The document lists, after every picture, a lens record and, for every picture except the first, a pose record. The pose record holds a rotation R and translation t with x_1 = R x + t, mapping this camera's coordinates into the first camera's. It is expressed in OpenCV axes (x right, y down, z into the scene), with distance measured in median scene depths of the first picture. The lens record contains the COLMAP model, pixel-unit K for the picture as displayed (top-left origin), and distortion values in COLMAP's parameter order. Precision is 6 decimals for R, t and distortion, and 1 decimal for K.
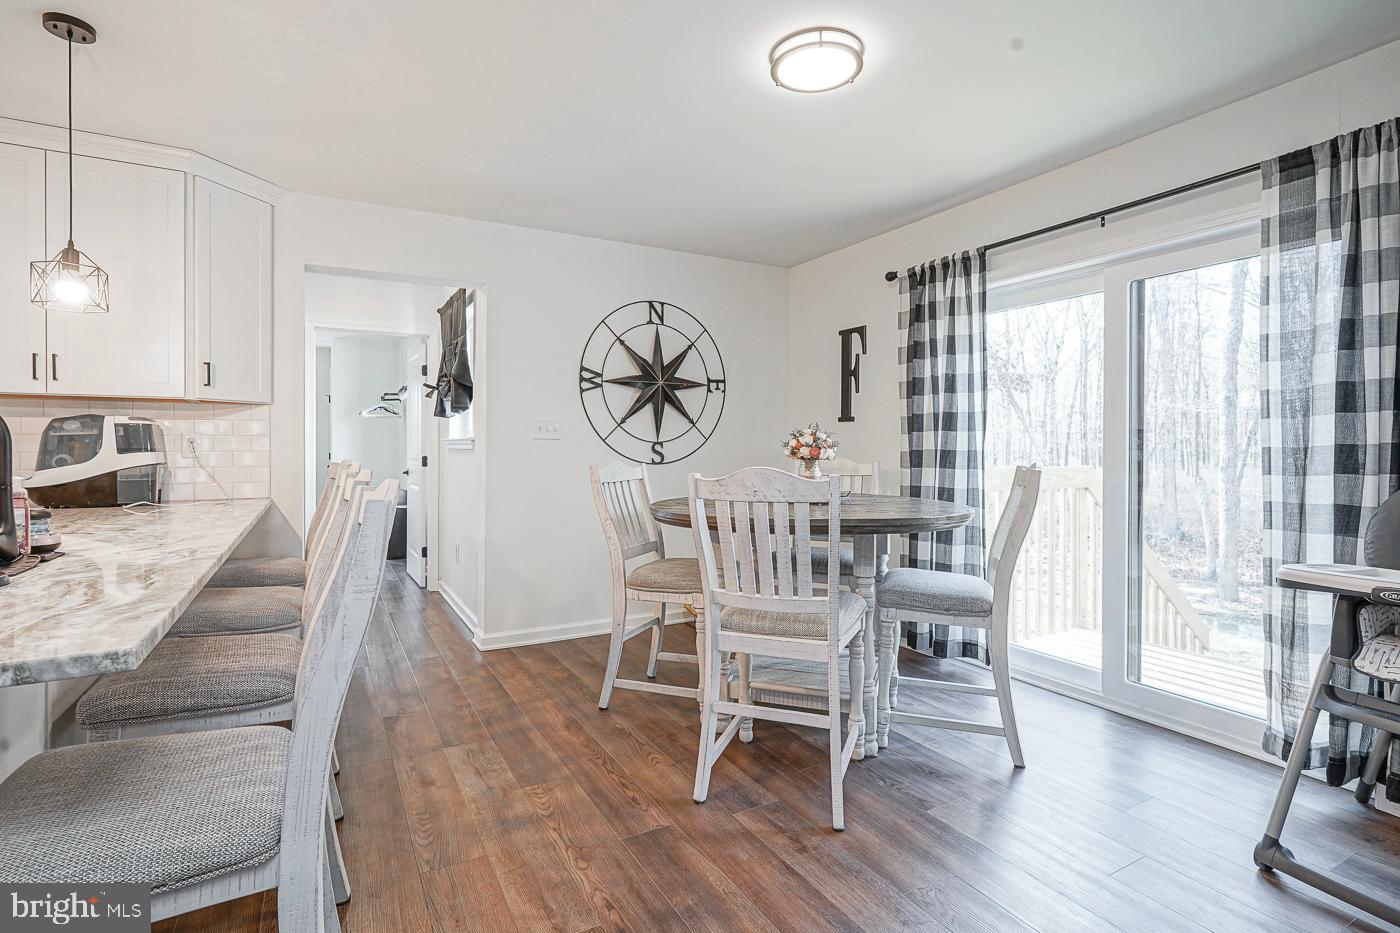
lens RADIAL K [[685.7, 0, 690.6], [0, 685.7, 449.6], [0, 0, 1]] dist [-0.003254, 0.000912]
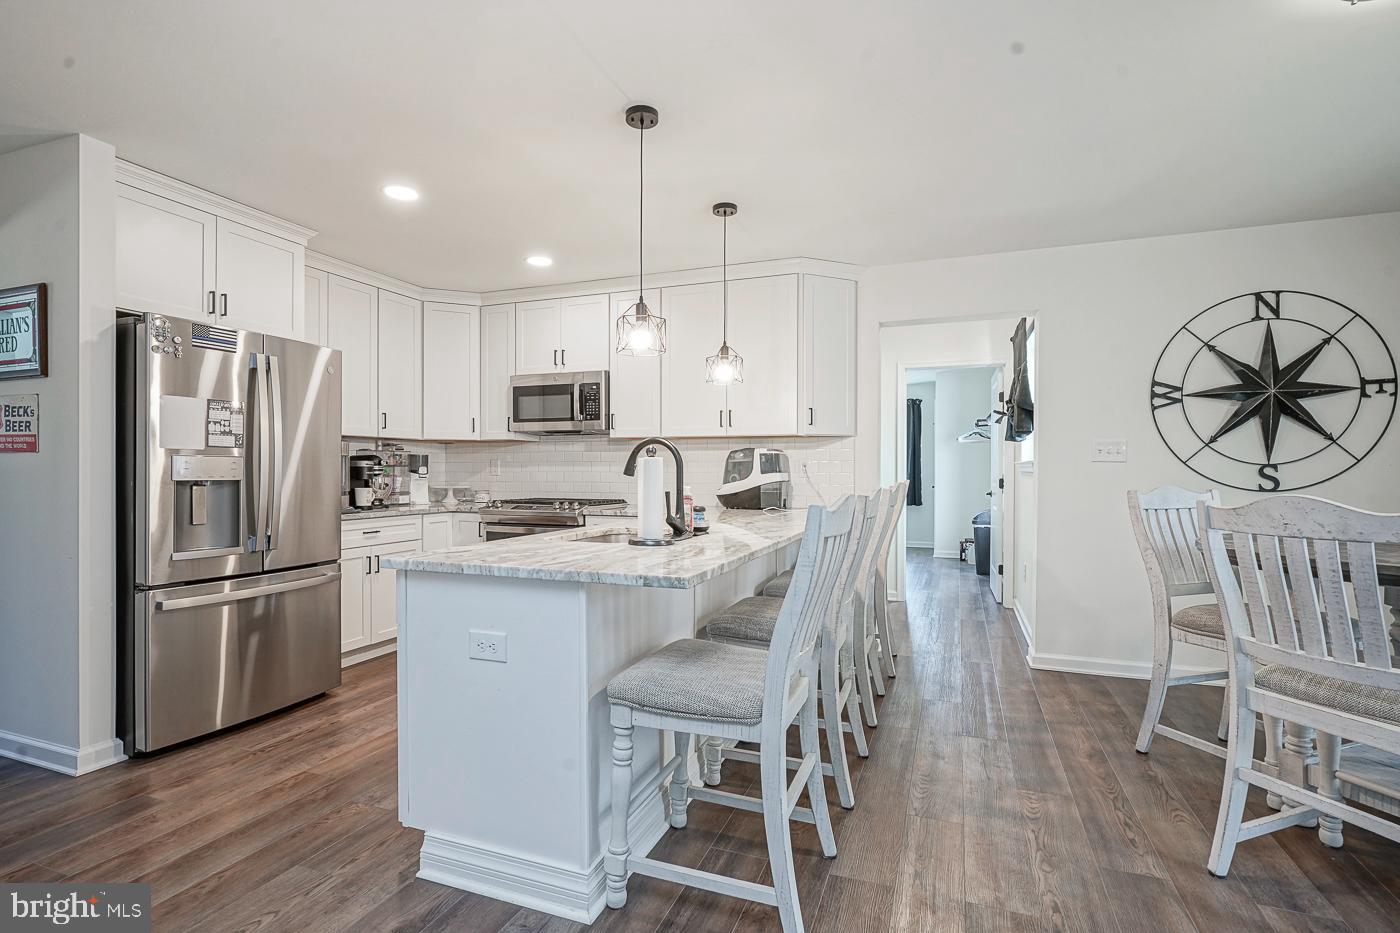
lens RADIAL K [[669.9, 0, 695.0], [0, 669.9, 472.0], [0, 0, 1]] dist [0.000702, 0.000904]
pose [[0.647163, 0.004189, -0.762340, 0.142513], [-0.004582, 0.999988, 0.001604, 0.000107], [0.762338, 0.002455, 0.647175, -0.040029]]
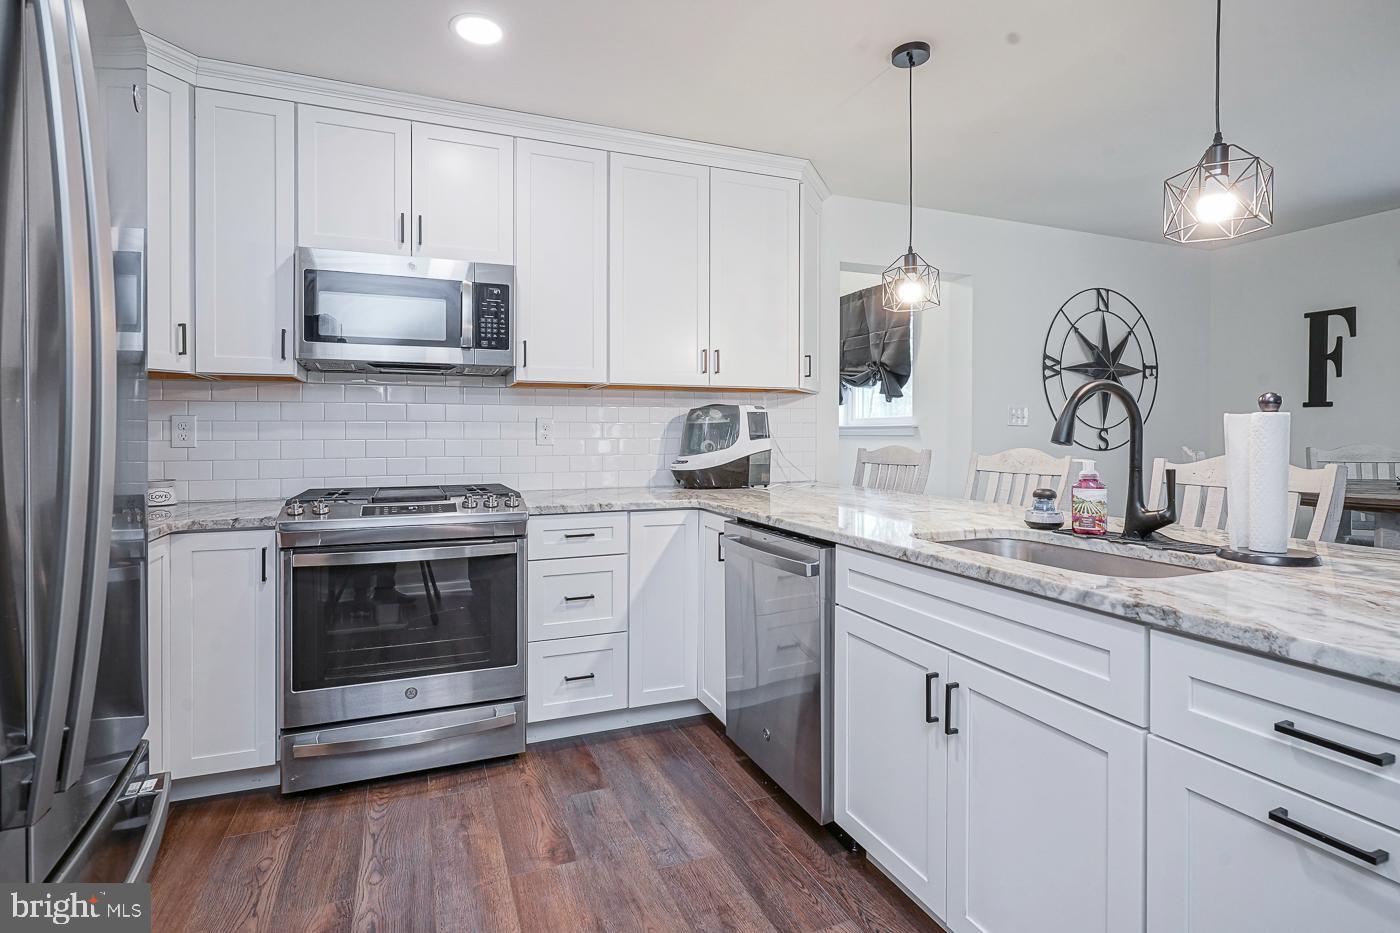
lens RADIAL K [[675.2, 0, 681.6], [0, 675.2, 438.1], [0, 0, 1]] dist [-0.001413, 0.004546]
pose [[0.992297, -0.000294, -0.123881, -0.651372], [0.000609, 0.999997, 0.002500, 0.000319], [0.123880, -0.002556, 0.992294, -0.071867]]
